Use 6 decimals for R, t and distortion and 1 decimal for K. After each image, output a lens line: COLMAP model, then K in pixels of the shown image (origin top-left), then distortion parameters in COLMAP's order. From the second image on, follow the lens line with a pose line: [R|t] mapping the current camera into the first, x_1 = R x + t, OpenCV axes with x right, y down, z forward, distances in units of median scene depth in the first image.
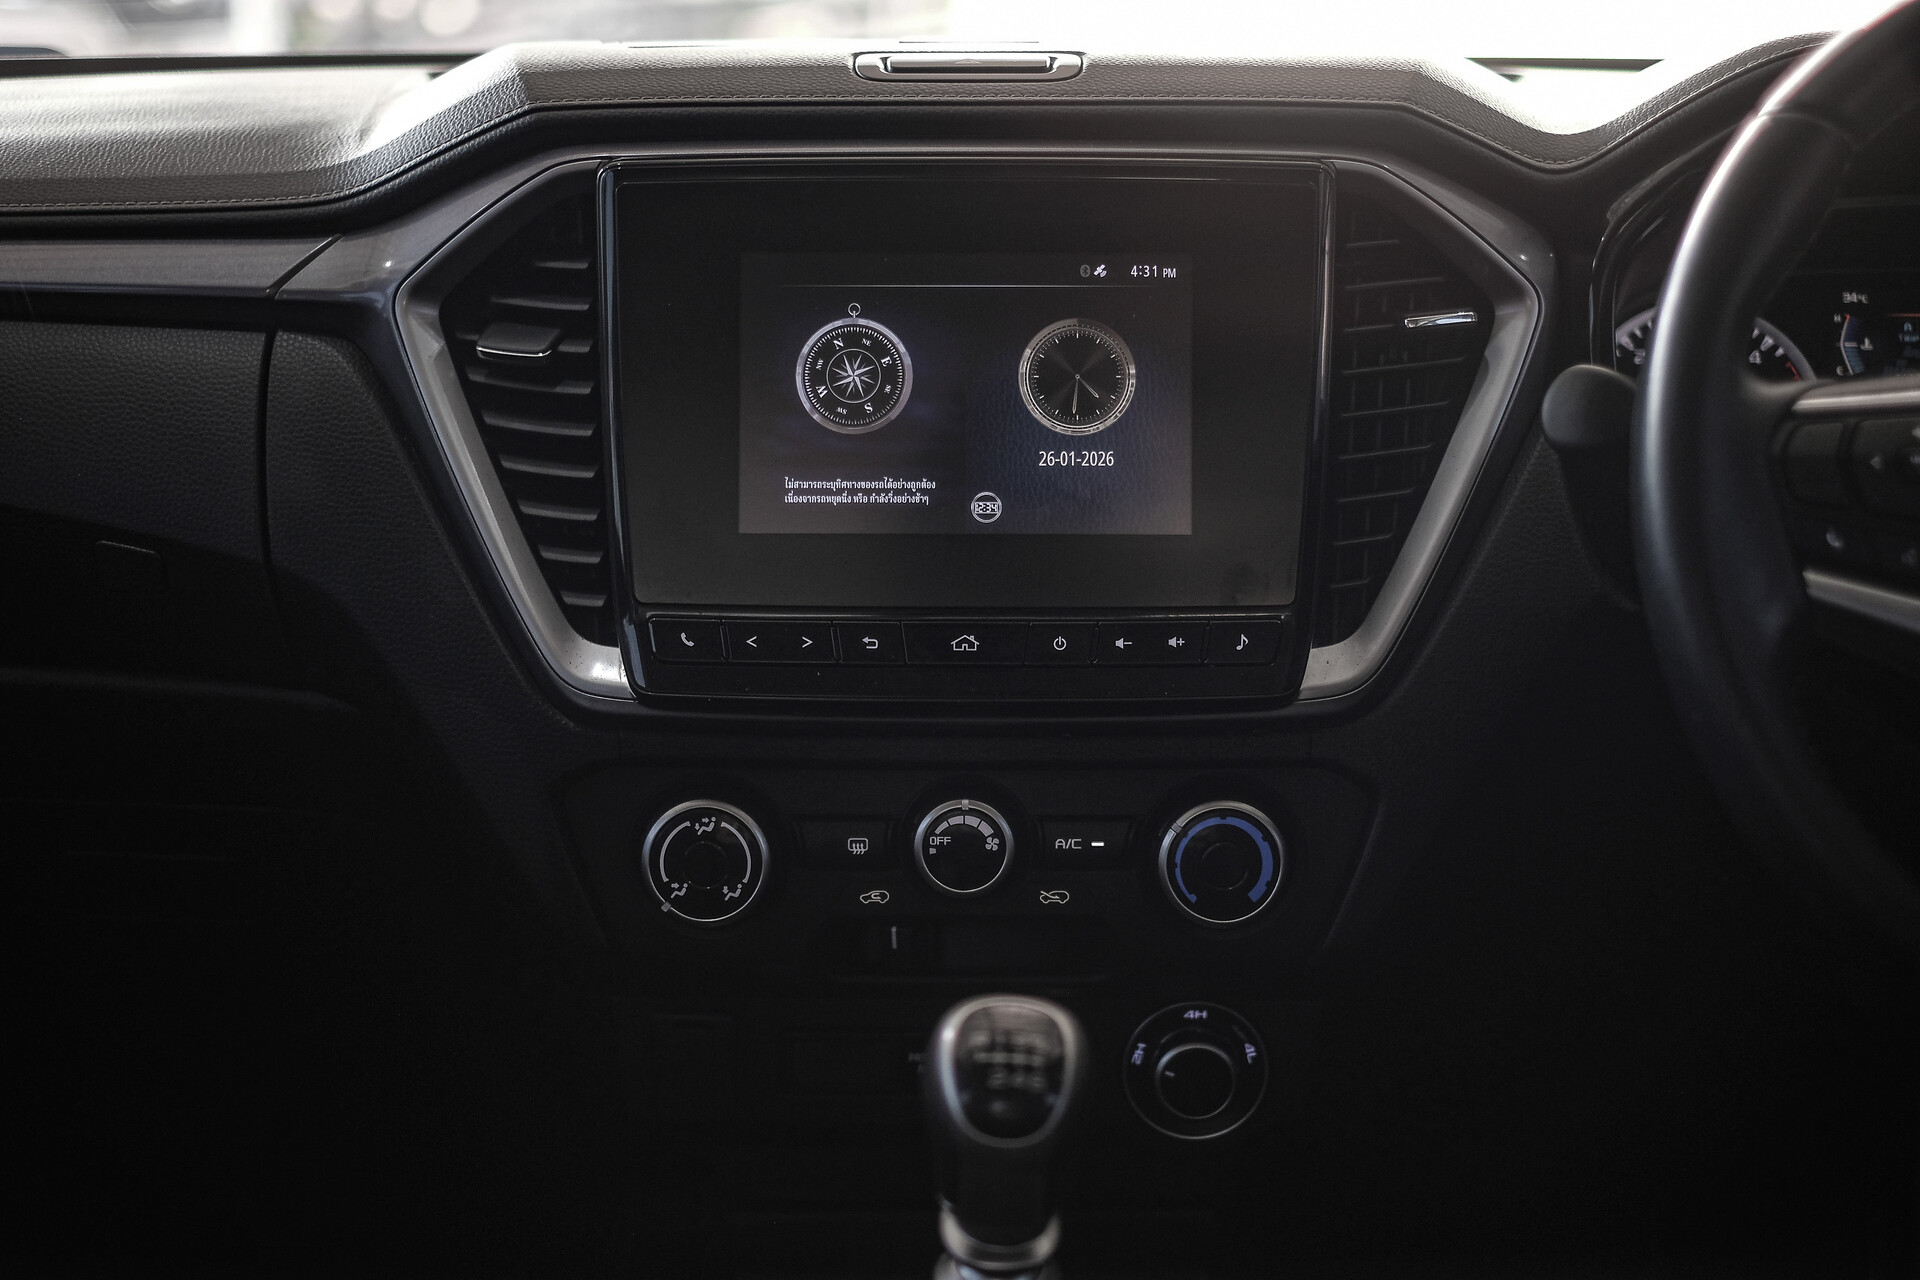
lens RADIAL K [[3017.4, 0, 995.7], [0, 3017.4, 641.2], [0, 0, 1]] dist [-0.078394, 0.109993]
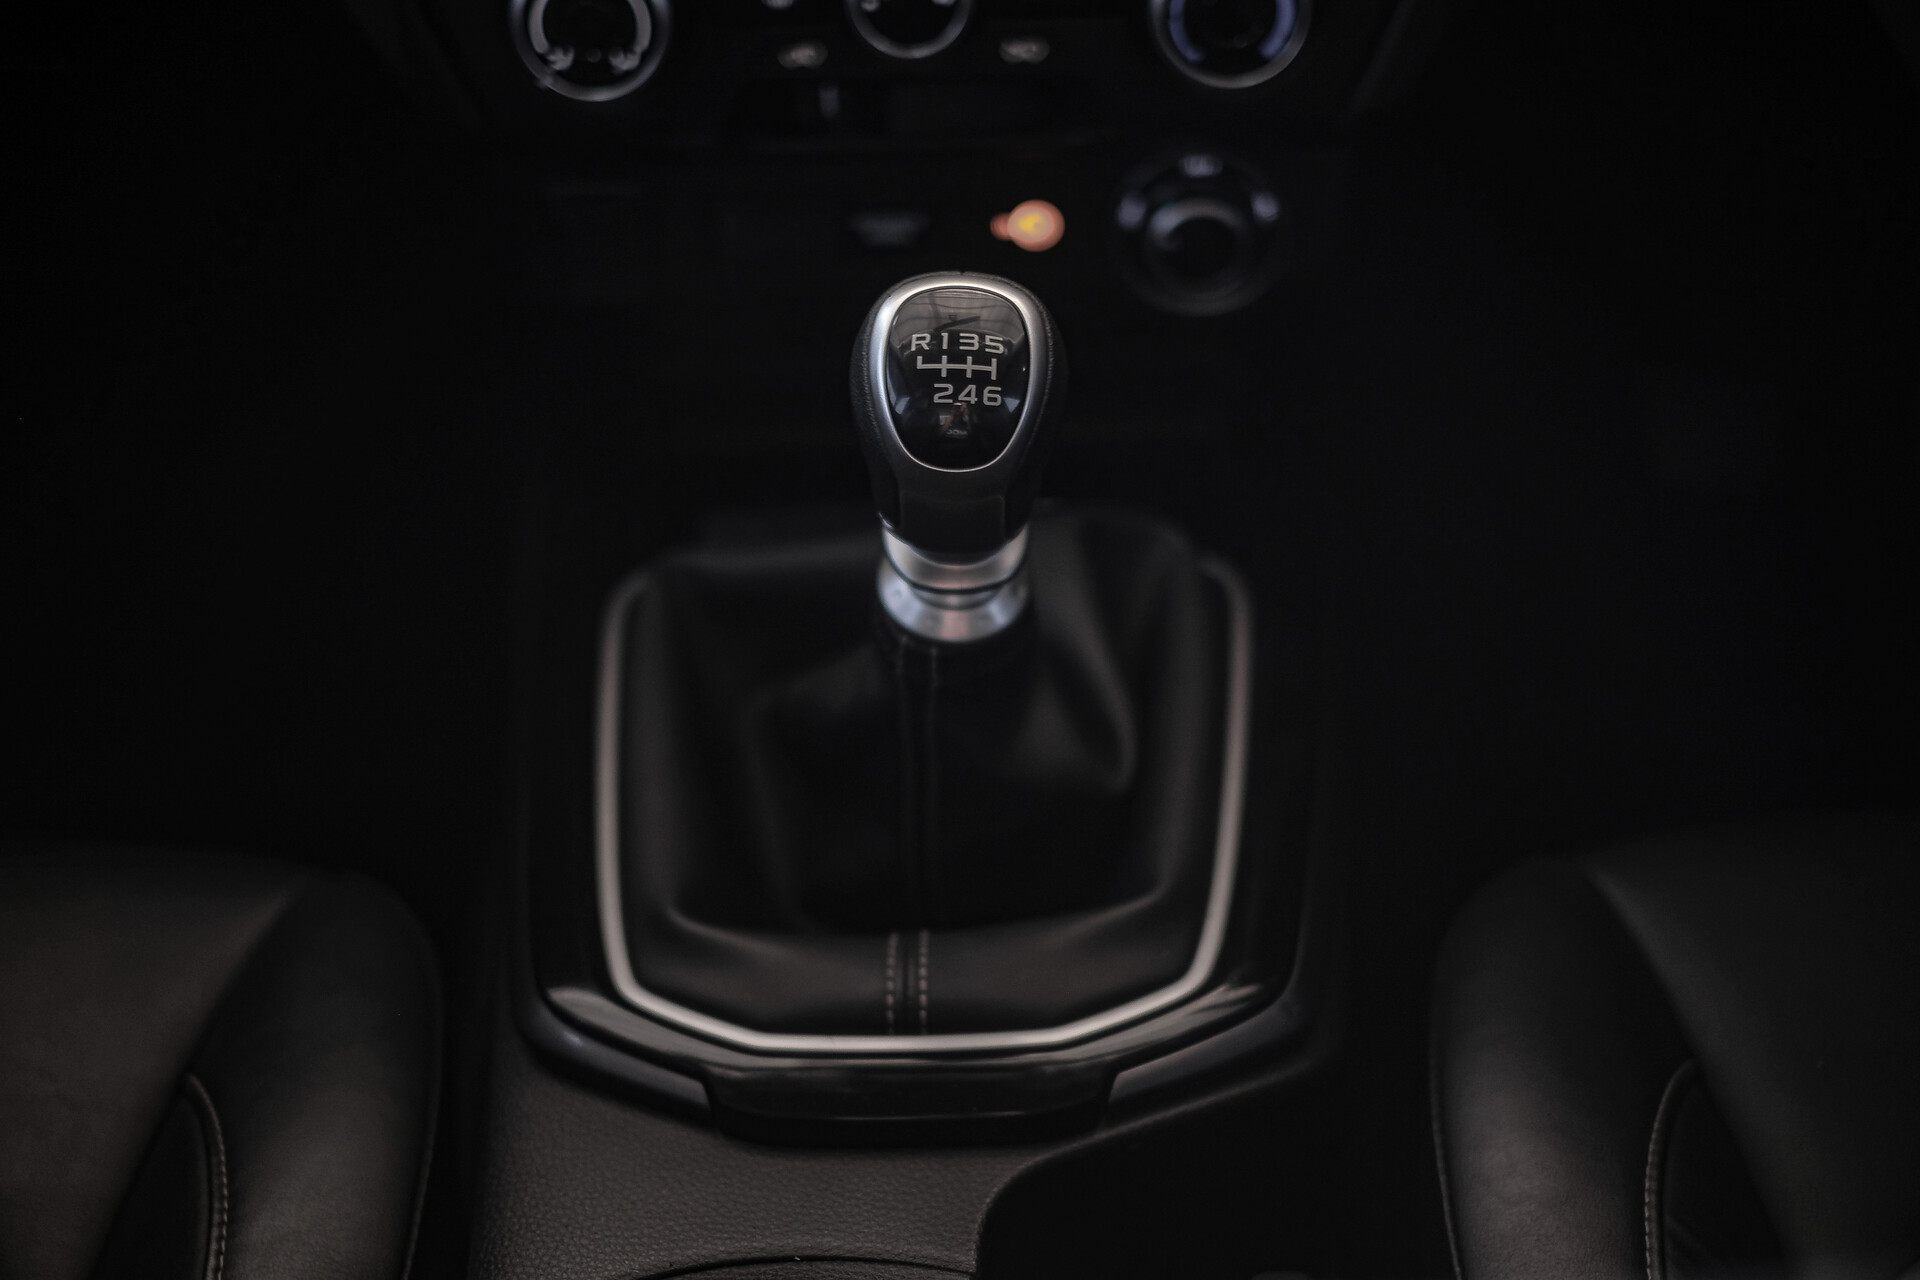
lens RADIAL K [[3017.4, 0, 995.7], [0, 3017.4, 641.2], [0, 0, 1]] dist [-0.078394, 0.109993]
pose [[0.999664, -0.020945, -0.015304, 0.021100], [0.025292, 0.918015, 0.395738, -0.091154], [0.005761, -0.395992, 0.918236, 0.197375]]
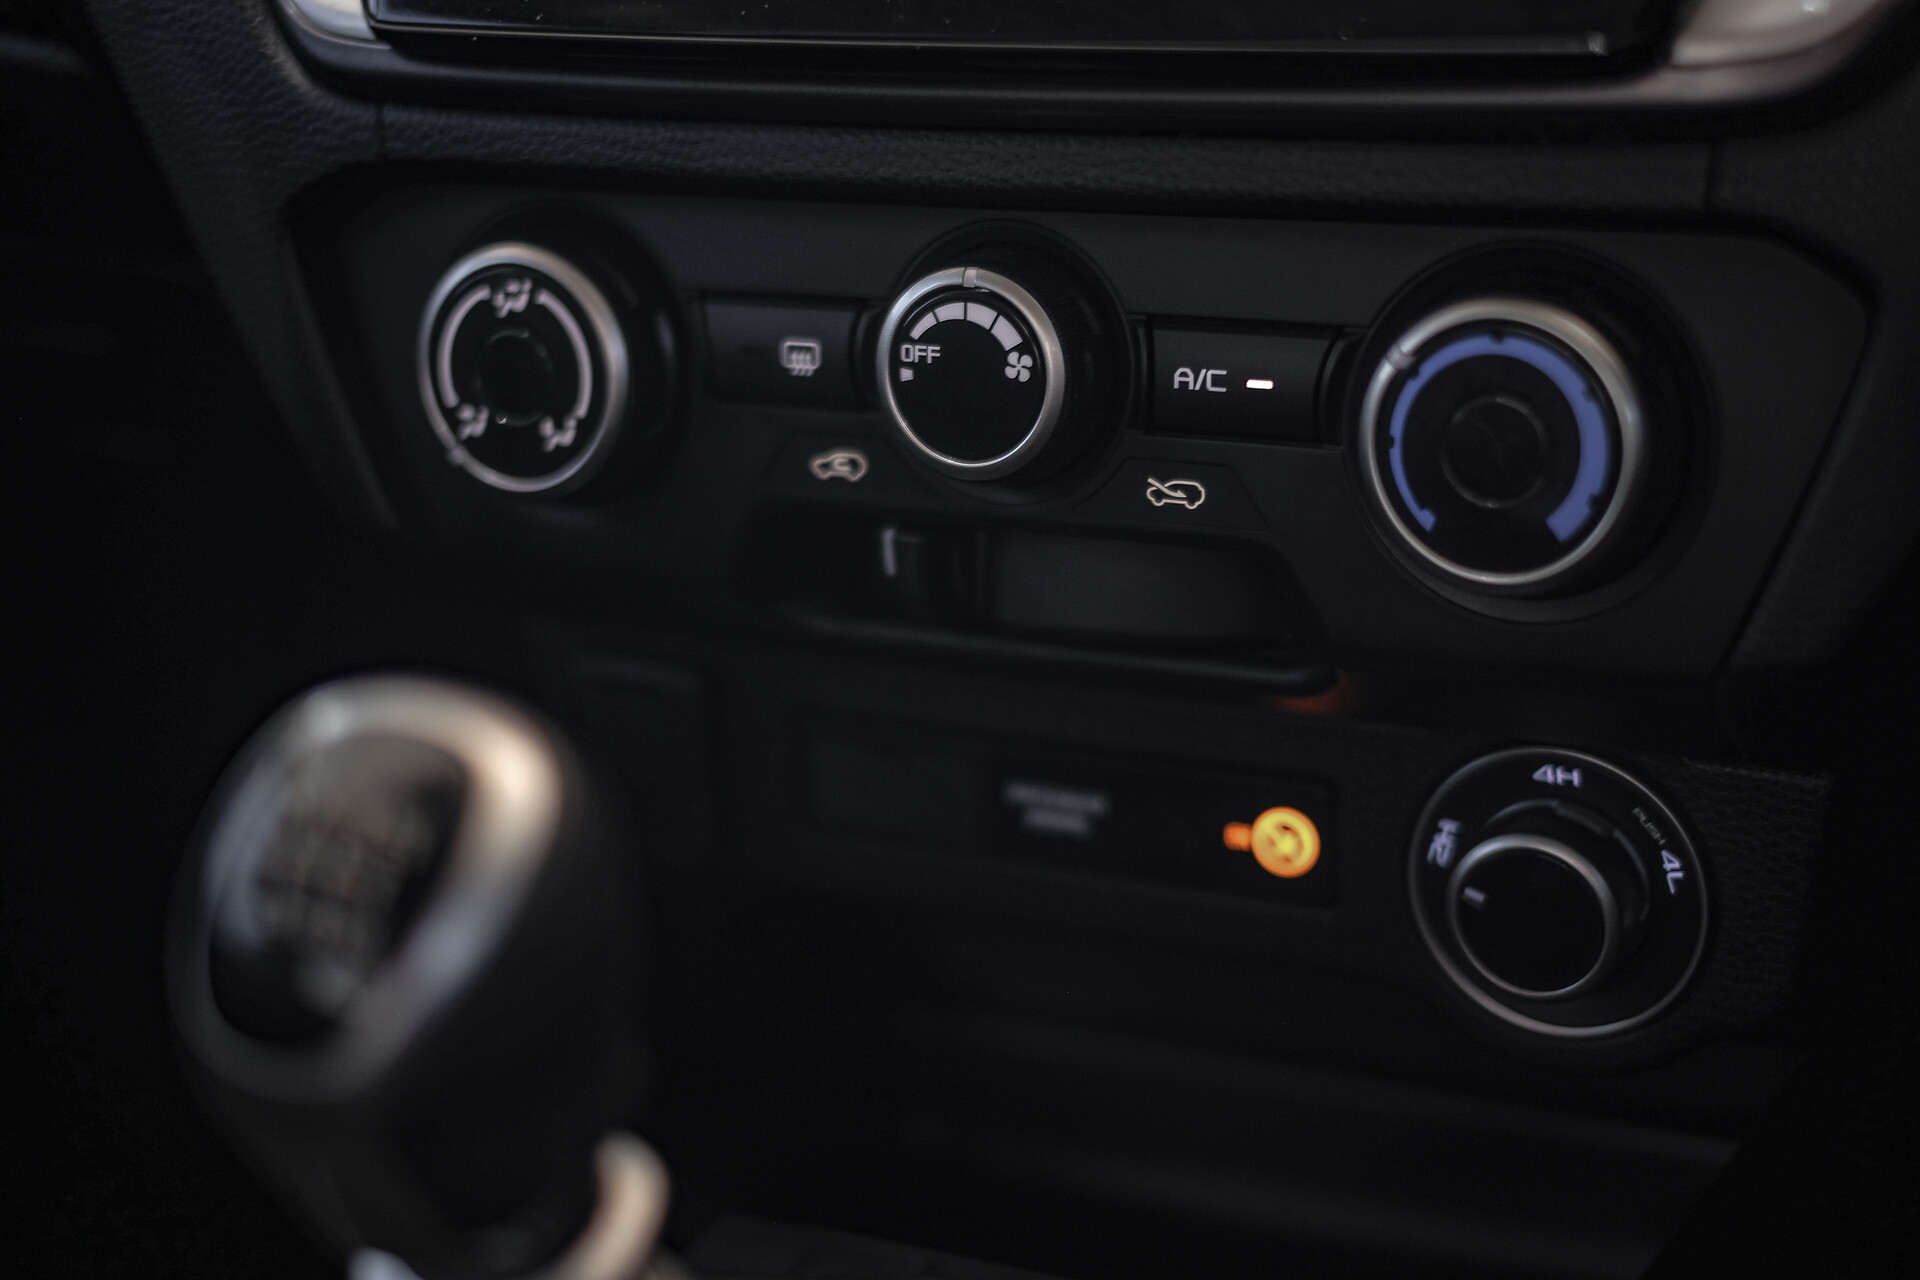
lens RADIAL K [[3132.7, 0, 960.0], [0, 3132.7, 640.0], [0, 0, 1]] dist [-0.090391, 0.050573]
pose [[0.886072, 0.098022, -0.453066, 0.213156], [-0.038995, 0.989684, 0.137858, 0.042786], [0.461905, -0.104485, 0.880753, 0.567419]]
